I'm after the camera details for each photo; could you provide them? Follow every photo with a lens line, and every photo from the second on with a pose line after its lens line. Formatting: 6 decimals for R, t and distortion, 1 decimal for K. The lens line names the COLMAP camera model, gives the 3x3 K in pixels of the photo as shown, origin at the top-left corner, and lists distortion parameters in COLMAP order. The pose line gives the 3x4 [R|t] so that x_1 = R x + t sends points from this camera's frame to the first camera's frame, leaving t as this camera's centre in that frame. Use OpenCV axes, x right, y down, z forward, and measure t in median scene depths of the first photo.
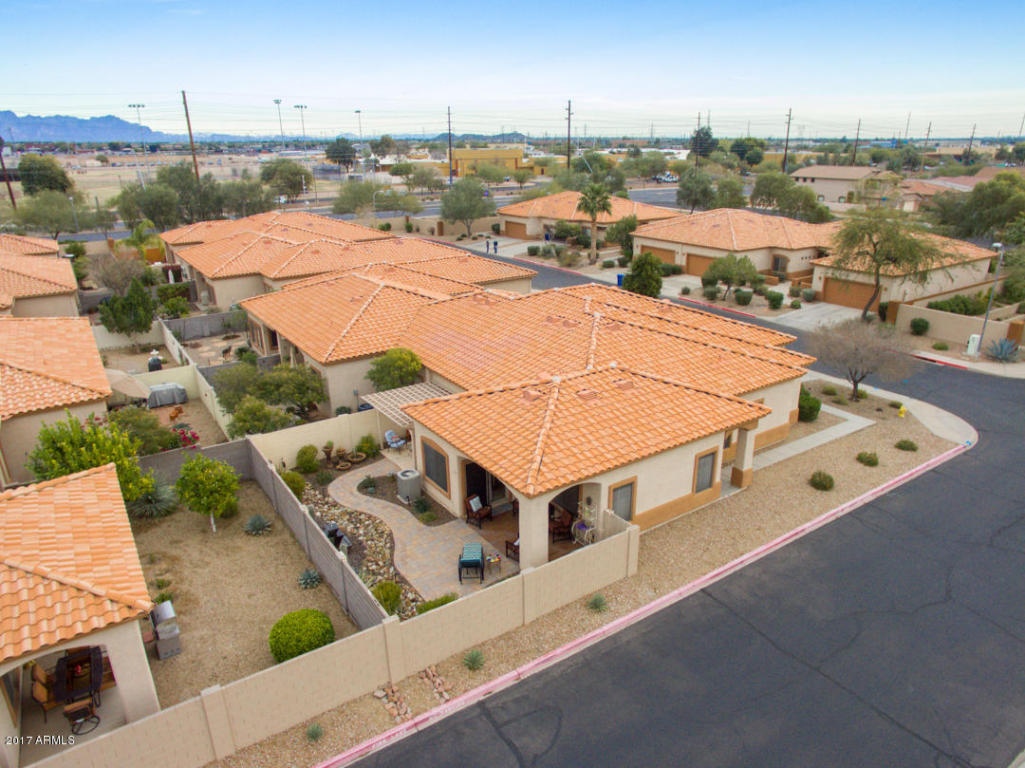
lens RADIAL K [[696.0, 0, 511.4], [0, 696.0, 402.5], [0, 0, 1]] dist [-0.107881, 0.067295]
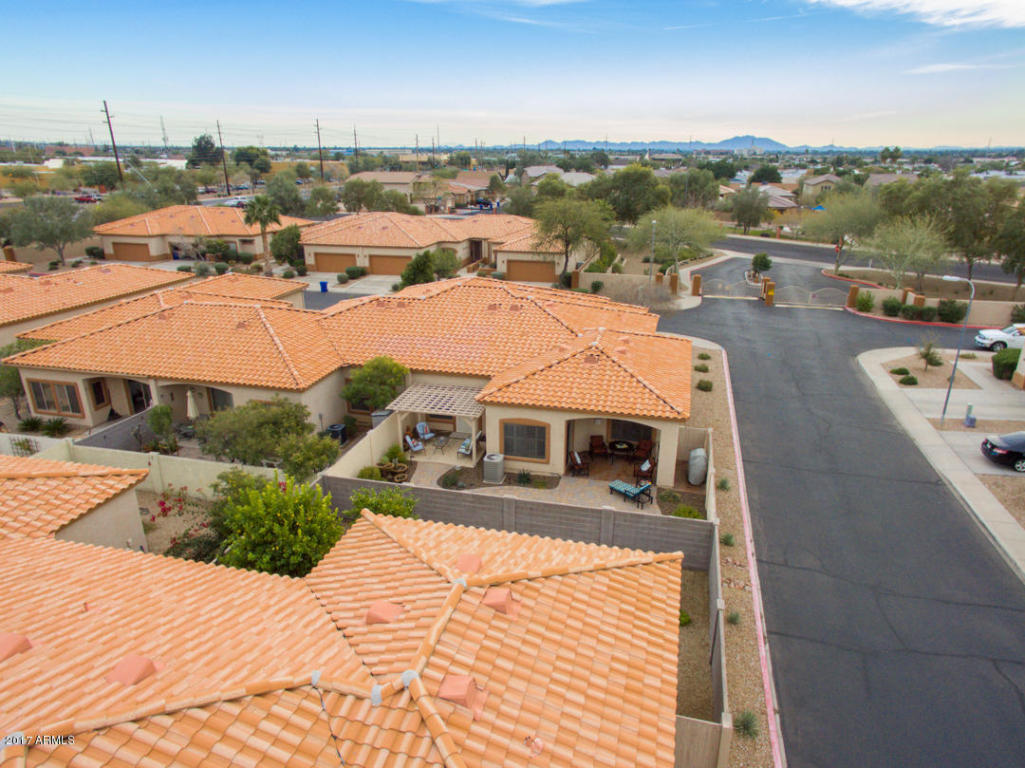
lens RADIAL K [[696.0, 0, 522.4], [0, 696.0, 376.7], [0, 0, 1]] dist [-0.107881, 0.067295]
pose [[0.735923, -0.200768, 0.646614, -0.729693], [0.229528, 0.972451, 0.040707, -0.048829], [-0.636973, 0.118458, 0.761730, 0.124448]]
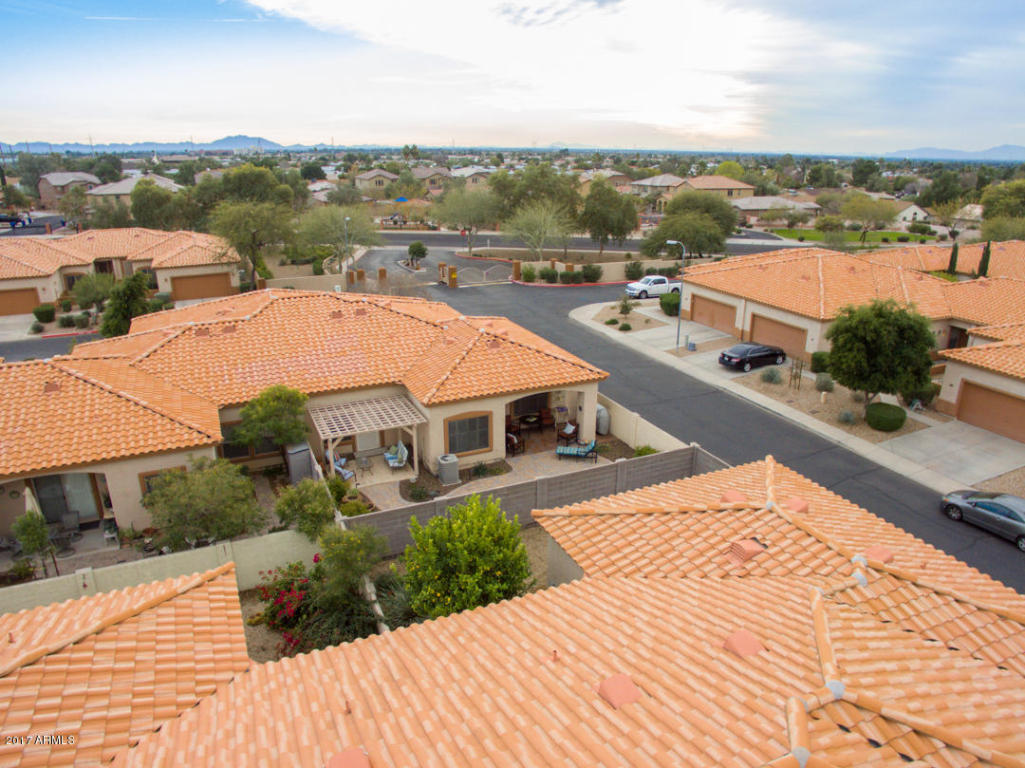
lens RADIAL K [[696.0, 0, 520.3], [0, 696.0, 392.2], [0, 0, 1]] dist [-0.107881, 0.067295]
pose [[0.146166, -0.318982, 0.936422, -1.008714], [0.343933, 0.903924, 0.254228, -0.202132], [-0.927548, 0.284907, 0.241832, 0.567182]]
